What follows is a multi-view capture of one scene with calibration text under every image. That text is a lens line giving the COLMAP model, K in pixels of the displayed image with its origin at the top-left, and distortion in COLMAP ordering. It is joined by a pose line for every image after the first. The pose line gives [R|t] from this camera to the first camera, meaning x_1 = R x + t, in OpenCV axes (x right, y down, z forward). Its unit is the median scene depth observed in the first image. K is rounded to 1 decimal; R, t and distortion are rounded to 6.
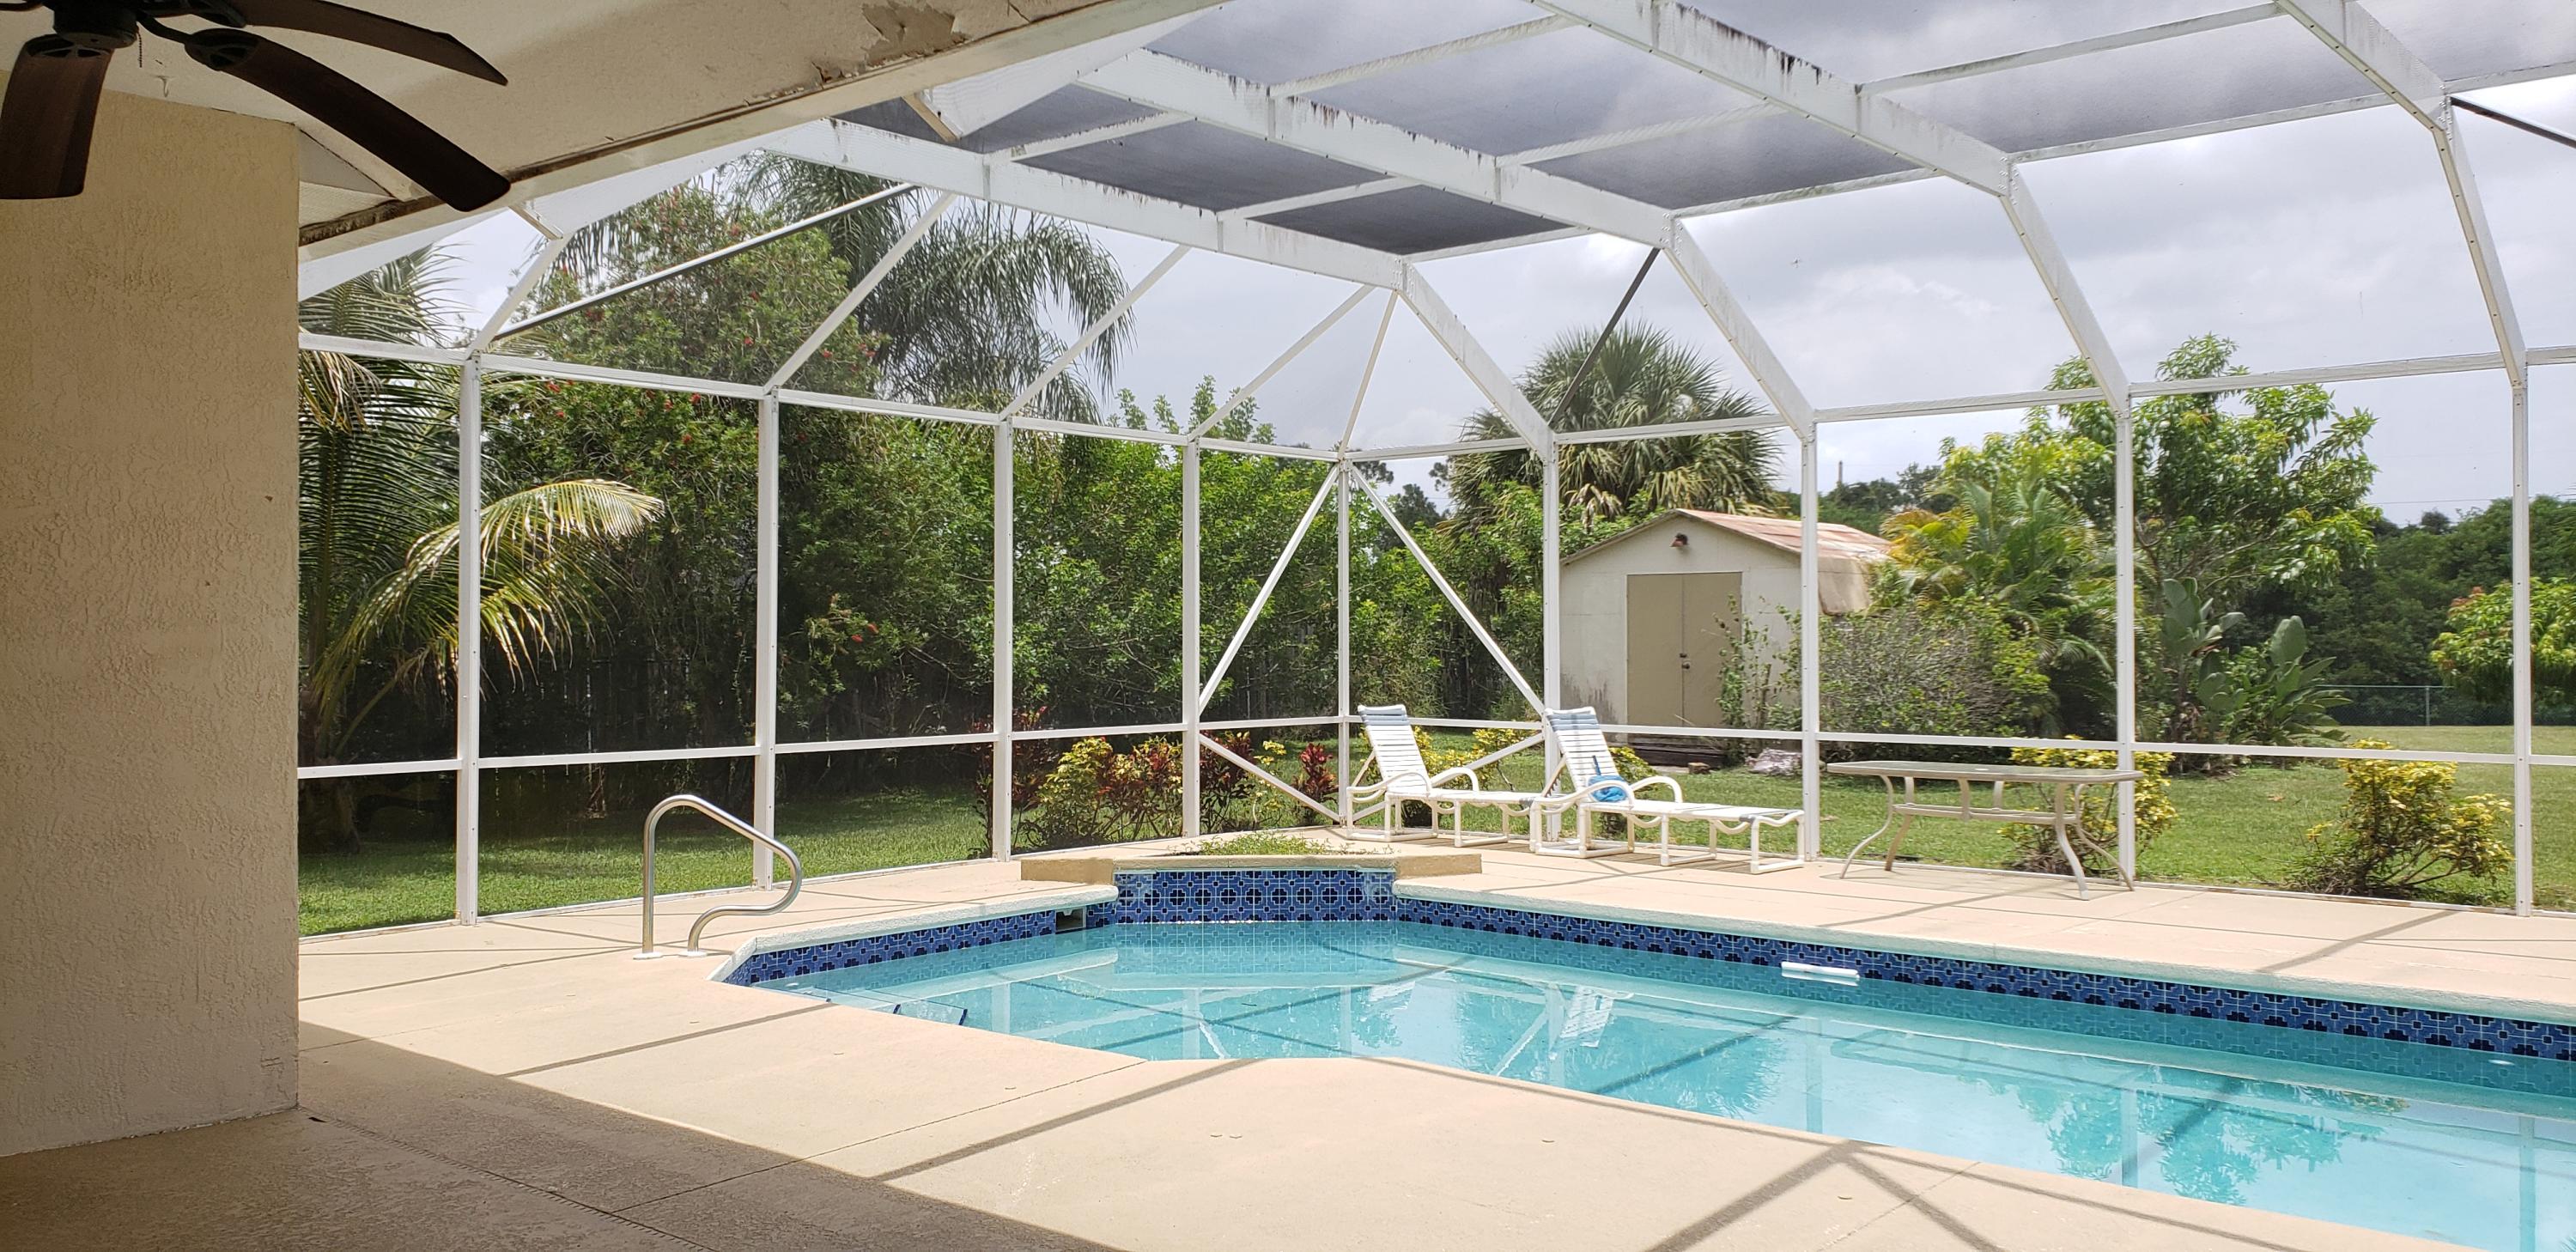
lens RADIAL K [[1880.0, 0, 1288.0], [0, 1880.0, 626.0], [0, 0, 1]] dist [0.009076, -0.001320]
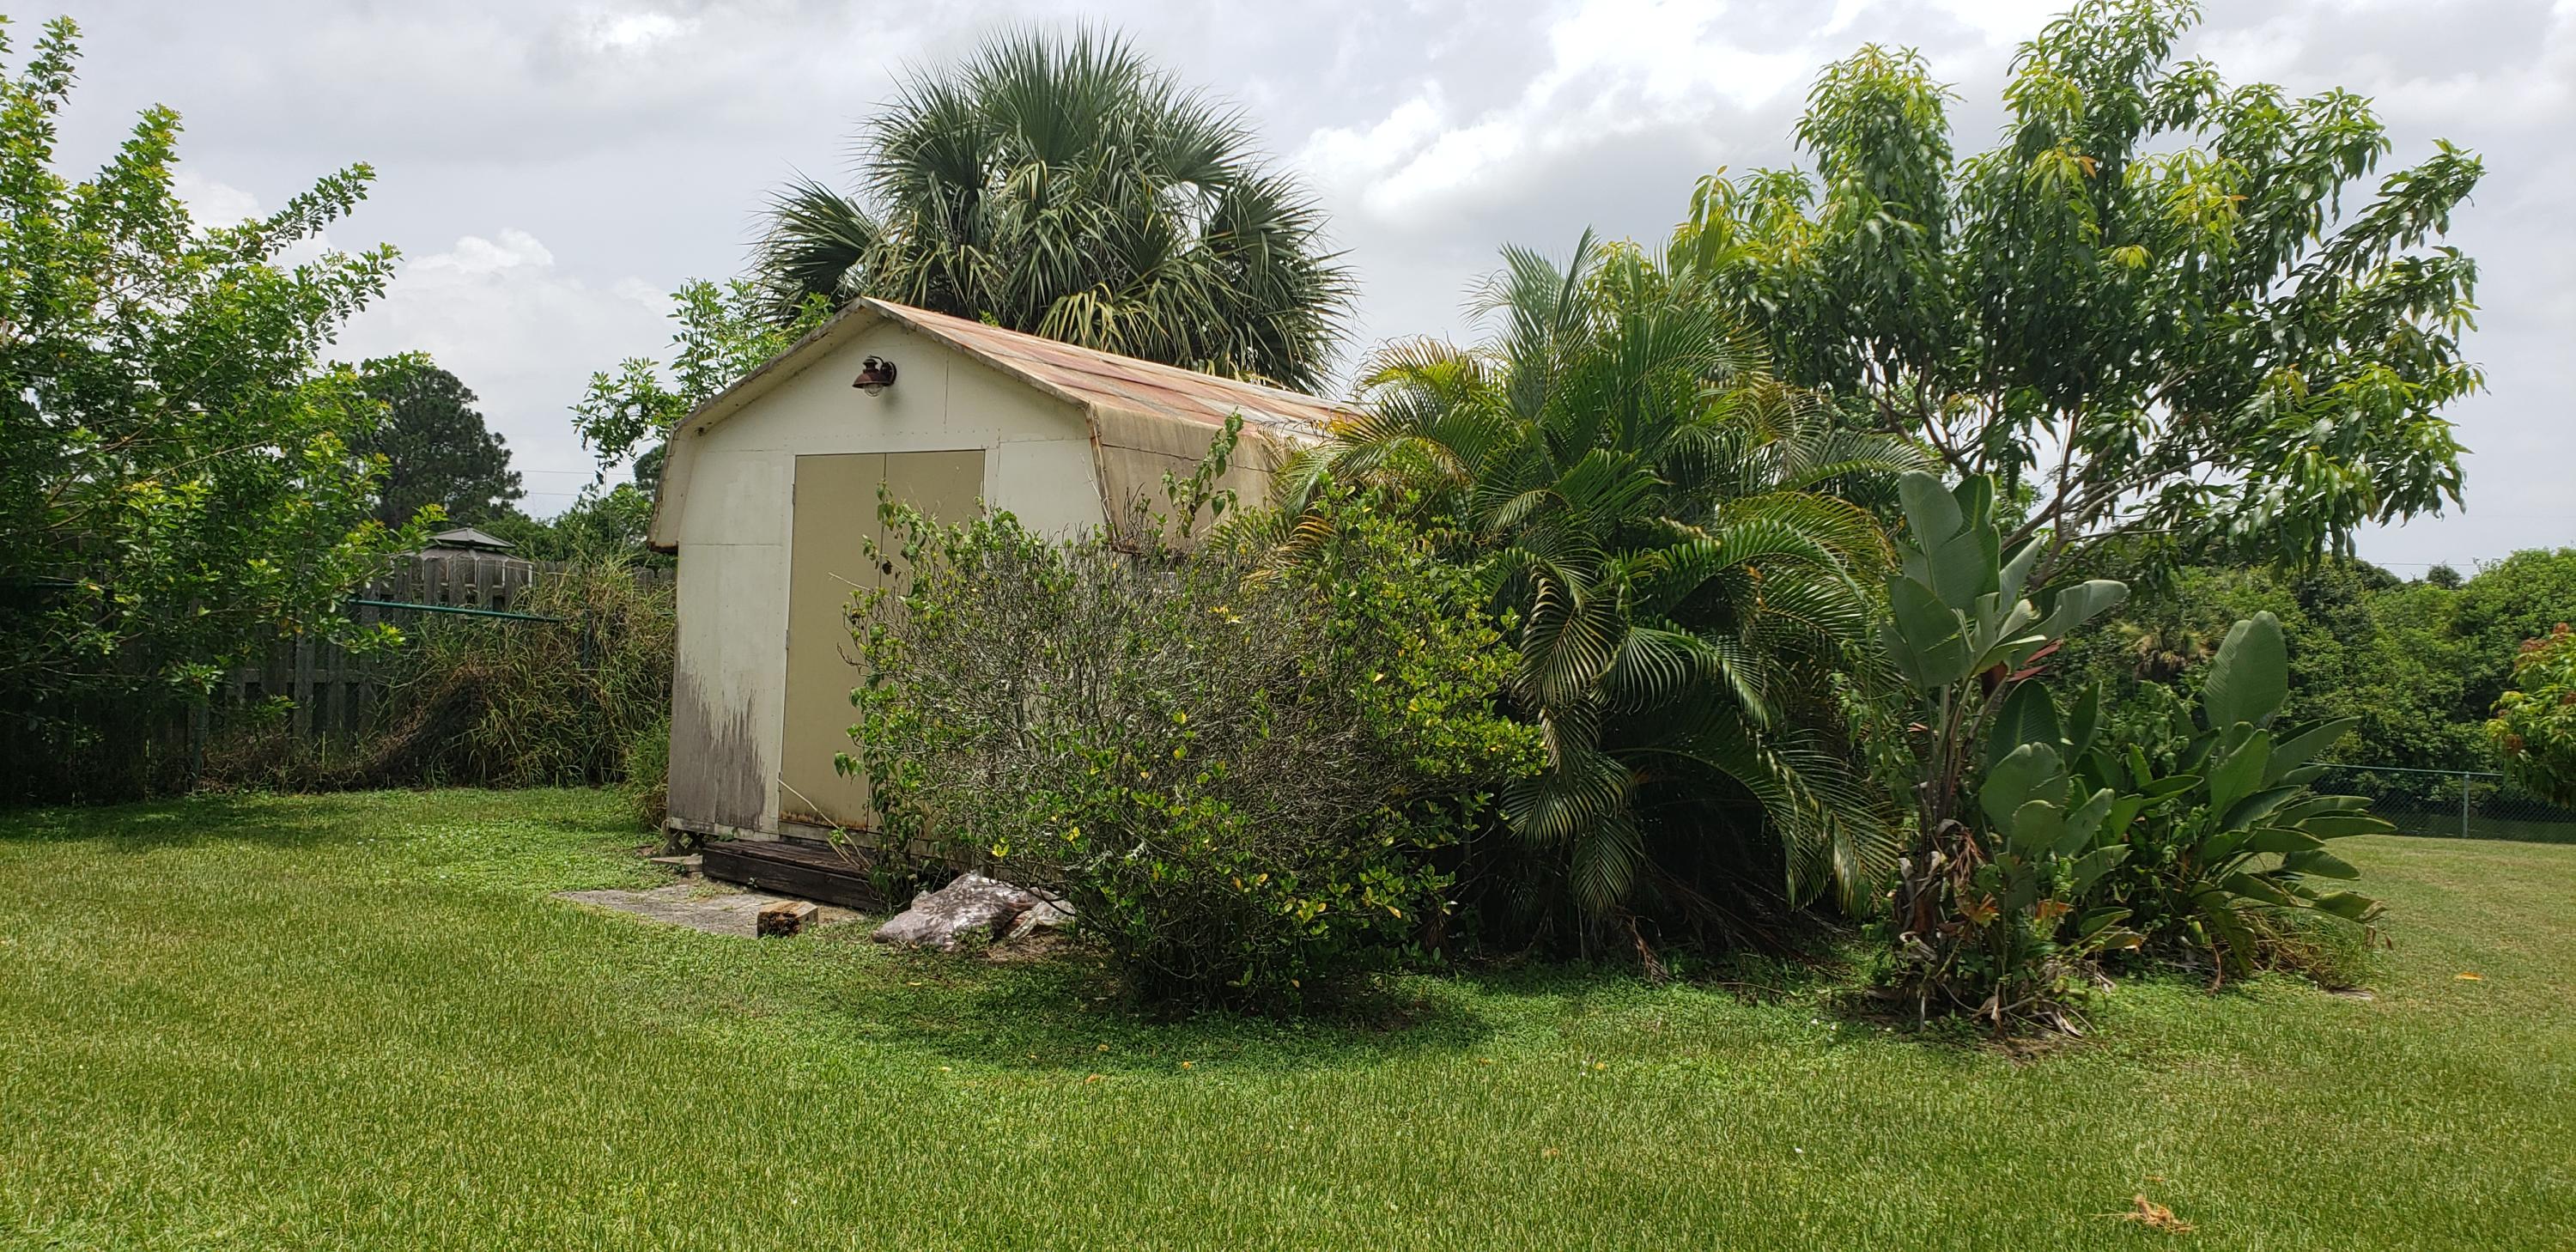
lens RADIAL K [[1837.1, 0, 1290.4], [0, 1837.1, 658.9], [0, 0, 1]] dist [0.005086, -0.000293]
pose [[0.998665, 0.051525, -0.003671, 0.446526], [-0.051485, 0.998620, 0.010323, 0.015566], [0.004198, -0.010120, 0.999940, 0.824515]]
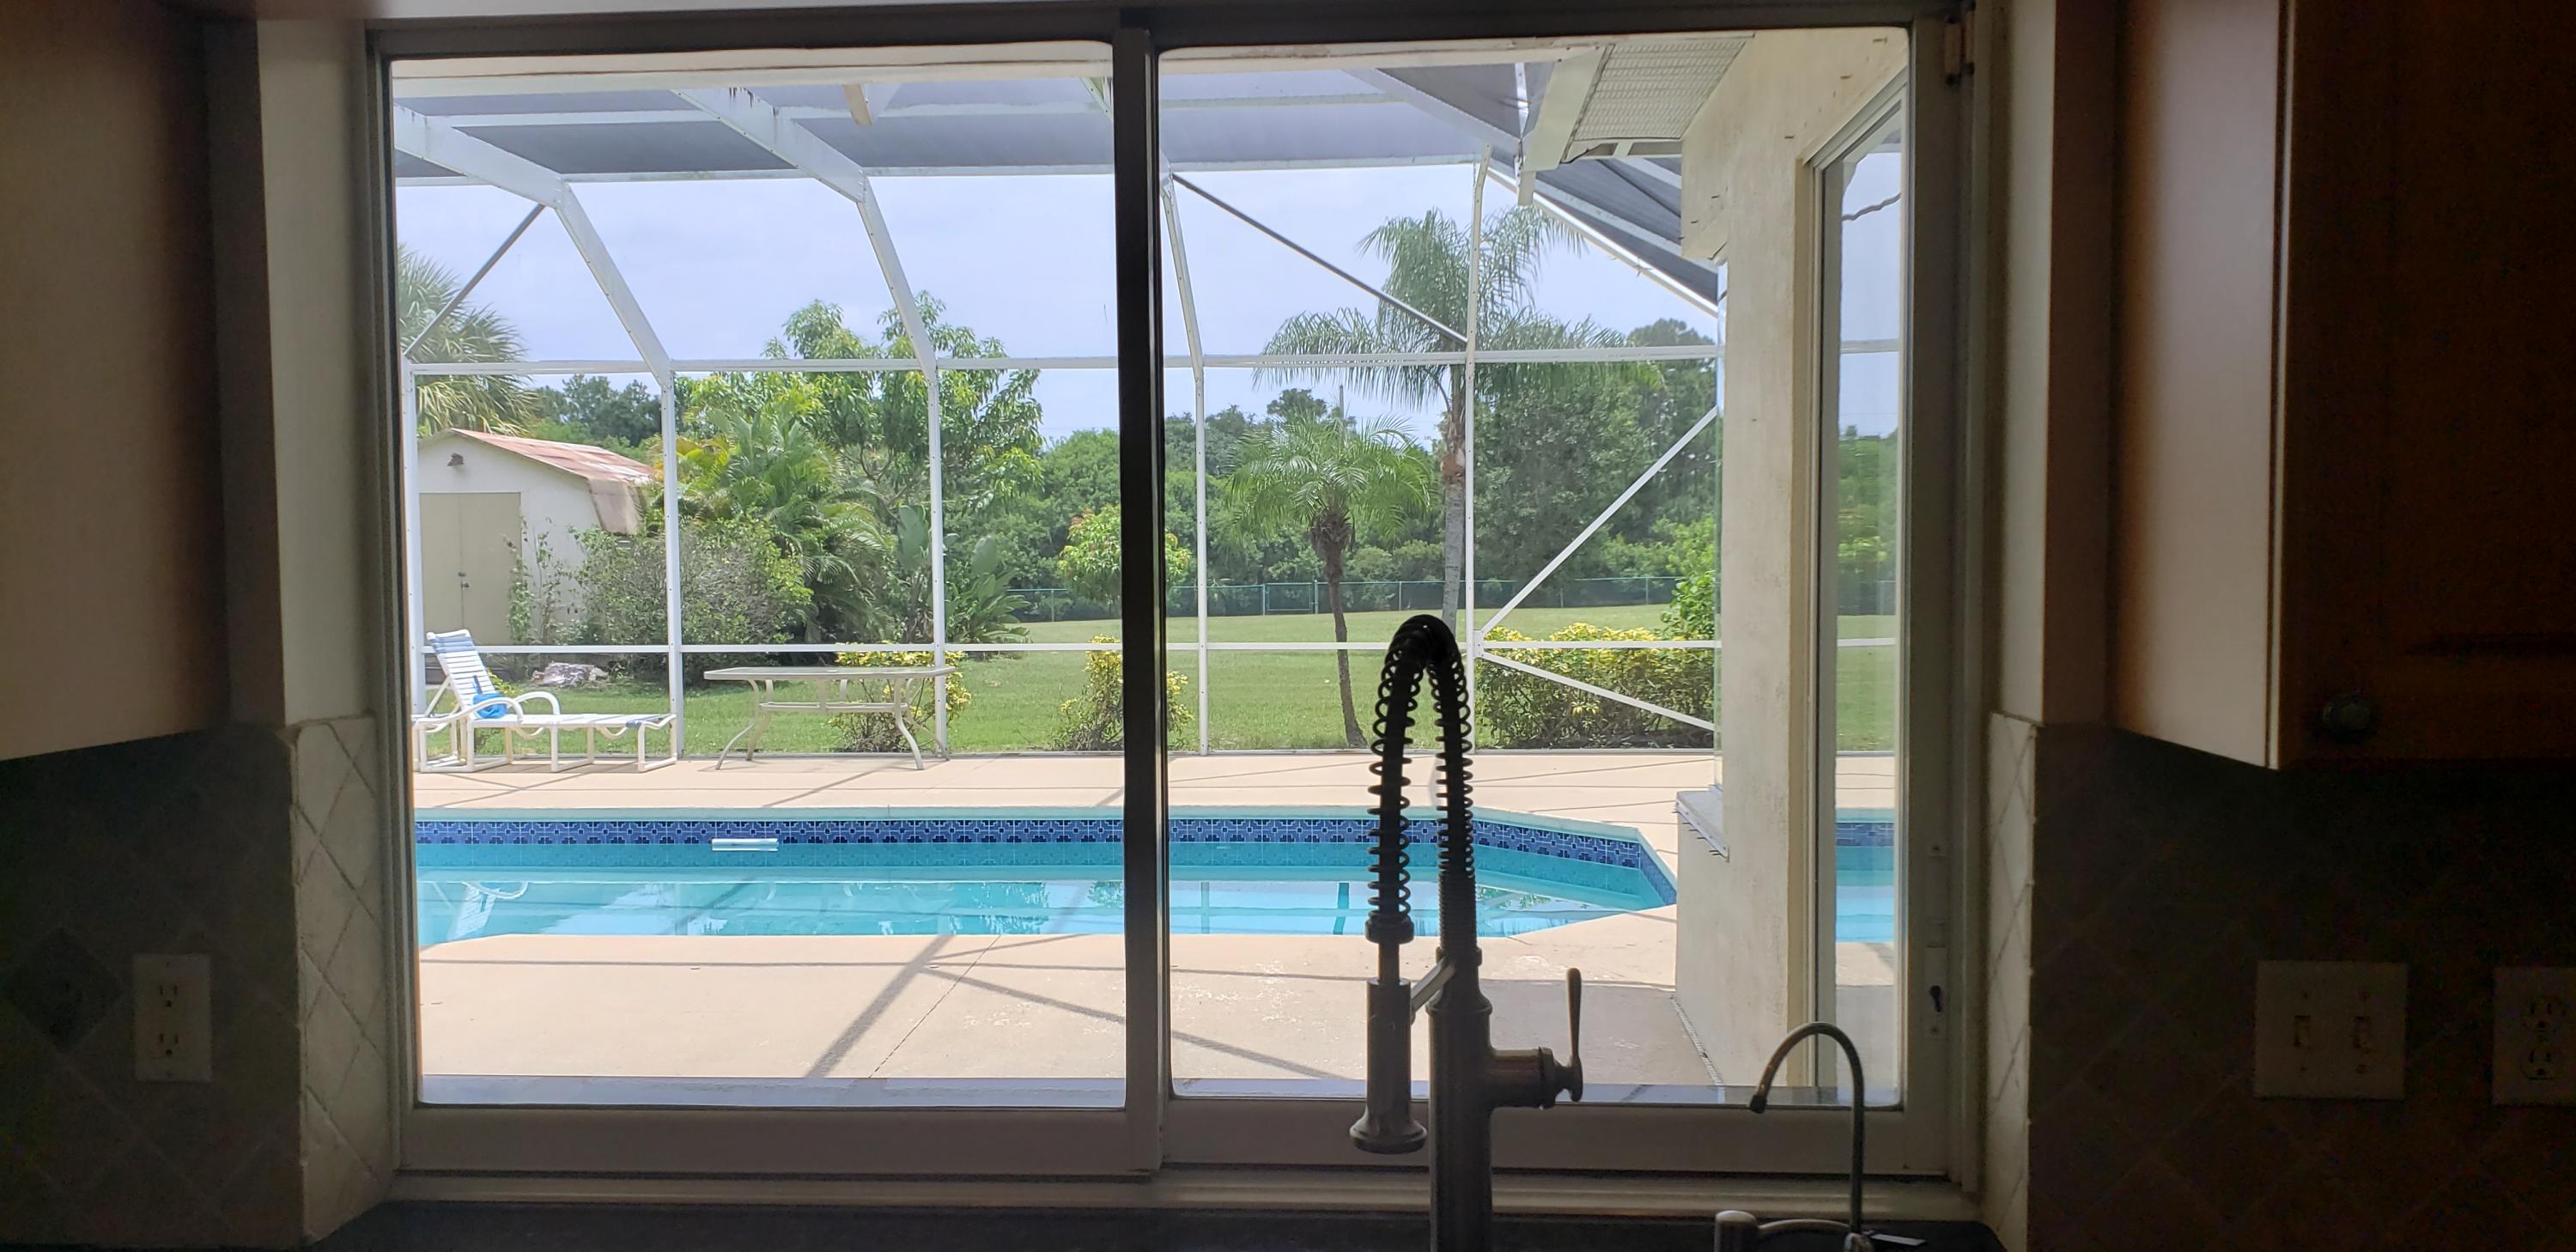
lens RADIAL K [[1880.0, 0, 1288.0], [0, 1880.0, 626.0], [0, 0, 1]] dist [0.009076, -0.001320]
pose [[0.772121, -0.031137, 0.634712, -0.122432], [0.000331, 0.998818, 0.048597, -0.008075], [-0.635475, -0.037312, 0.771219, -0.085013]]
